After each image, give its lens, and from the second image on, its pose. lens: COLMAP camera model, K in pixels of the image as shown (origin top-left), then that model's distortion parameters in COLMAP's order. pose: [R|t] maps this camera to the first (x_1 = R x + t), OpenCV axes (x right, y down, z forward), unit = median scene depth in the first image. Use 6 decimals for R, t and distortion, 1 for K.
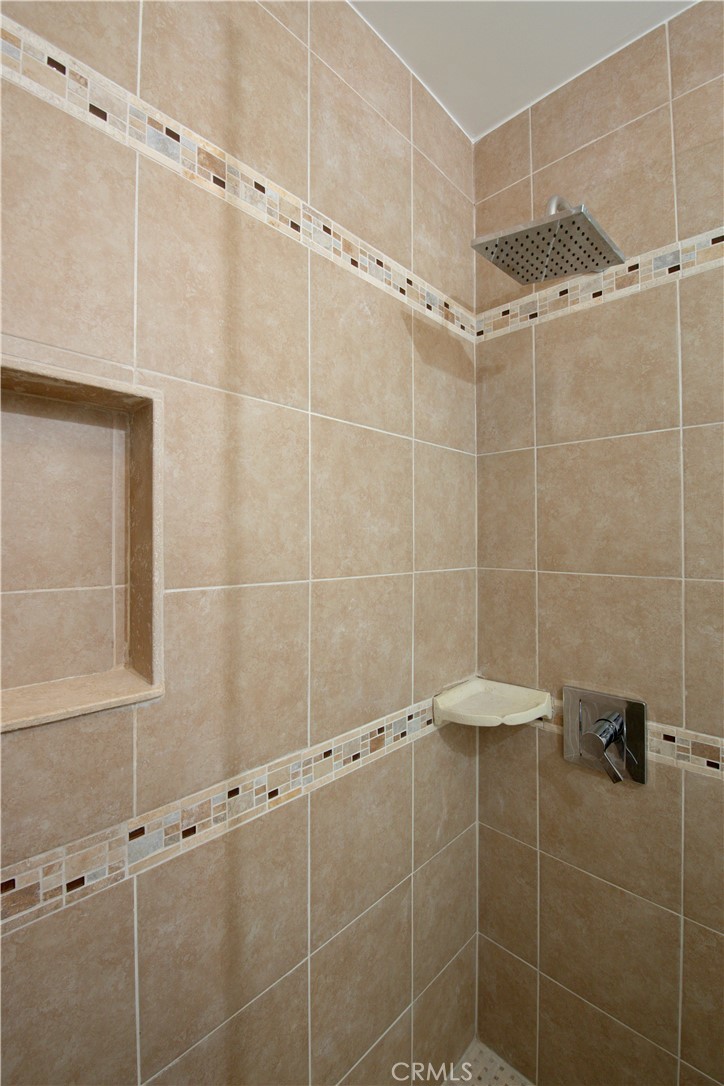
lens RADIAL K [[477.7, 0, 347.9], [0, 477.7, 527.7], [0, 0, 1]] dist [-0.003488, -0.009769]
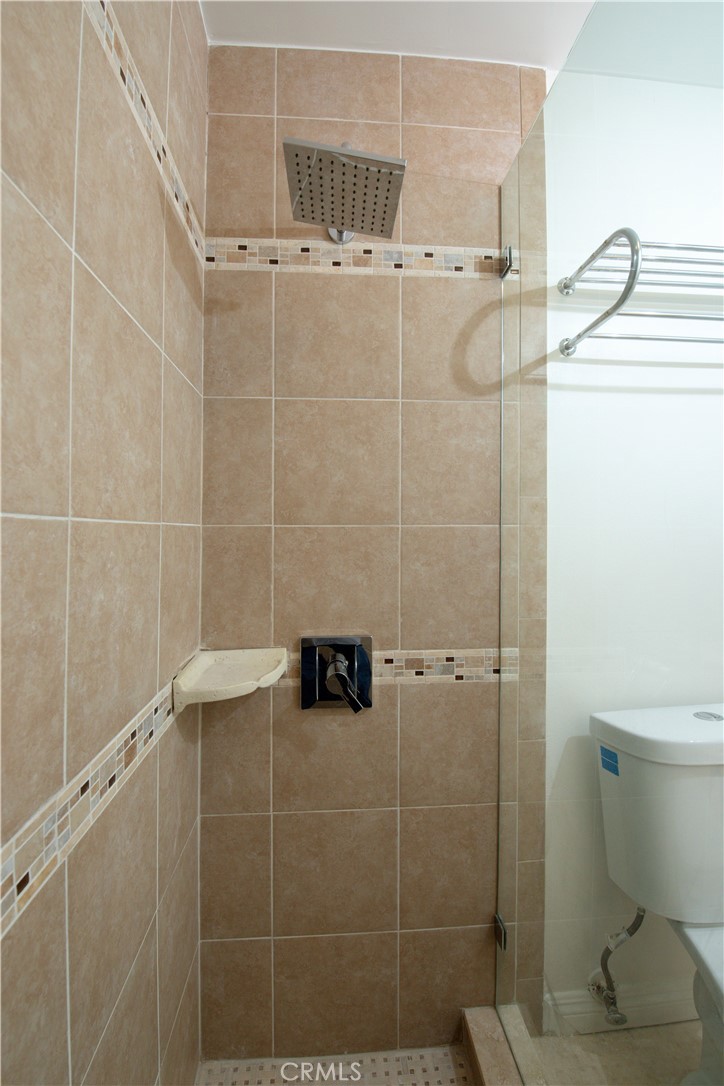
lens RADIAL K [[481.6, 0, 363.5], [0, 481.6, 521.2], [0, 0, 1]] dist [-0.003761, -0.010539]
pose [[0.649954, 0.012102, 0.759877, -0.278370], [-0.015168, 0.999881, -0.002951, 0.100028], [-0.759822, -0.009608, 0.650060, 0.273979]]
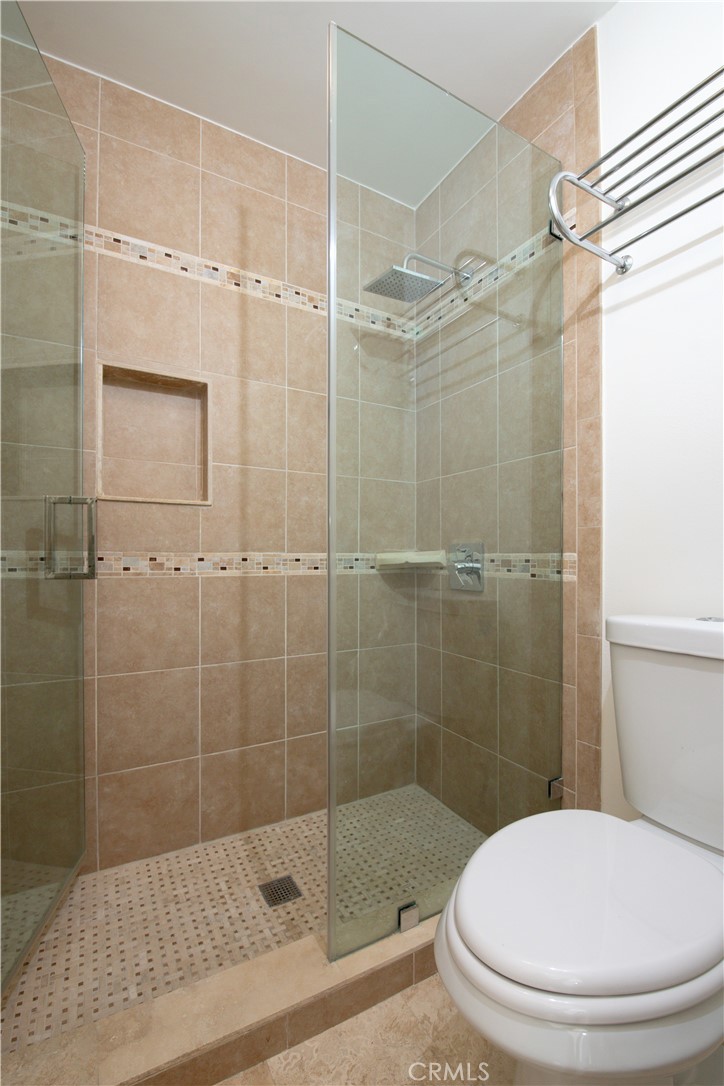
lens RADIAL K [[465.7, 0, 330.0], [0, 465.7, 547.2], [0, 0, 1]] dist [-0.000637, 0.000004]
pose [[0.950865, 0.000743, -0.309605, 0.642646], [0.002195, 0.999956, 0.009144, 0.379919], [0.309599, -0.009374, 0.950821, -0.745510]]
